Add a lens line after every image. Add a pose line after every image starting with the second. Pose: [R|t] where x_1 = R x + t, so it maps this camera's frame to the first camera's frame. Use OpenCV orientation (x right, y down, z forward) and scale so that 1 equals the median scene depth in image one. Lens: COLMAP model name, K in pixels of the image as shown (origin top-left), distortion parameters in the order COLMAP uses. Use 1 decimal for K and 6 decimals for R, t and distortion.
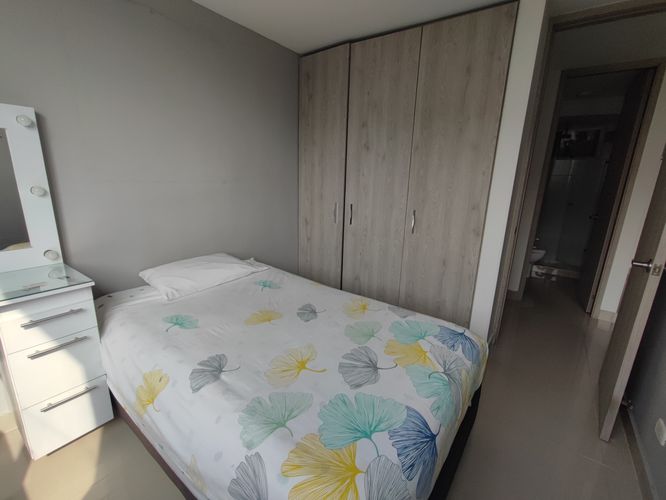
lens RADIAL K [[302.8, 0, 333.6], [0, 302.8, 247.2], [0, 0, 1]] dist [-0.002881, 0.002353]
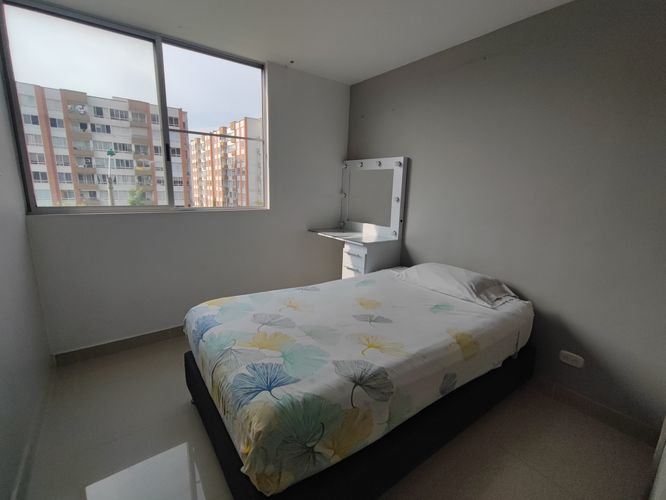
lens RADIAL K [[302.8, 0, 333.4], [0, 302.8, 250.5], [0, 0, 1]] dist [-0.002881, 0.002353]
pose [[-0.287318, 0.158891, -0.944565, 0.977415], [-0.267516, 0.933591, 0.238418, -0.230288], [0.919719, 0.321188, -0.225731, 1.155374]]
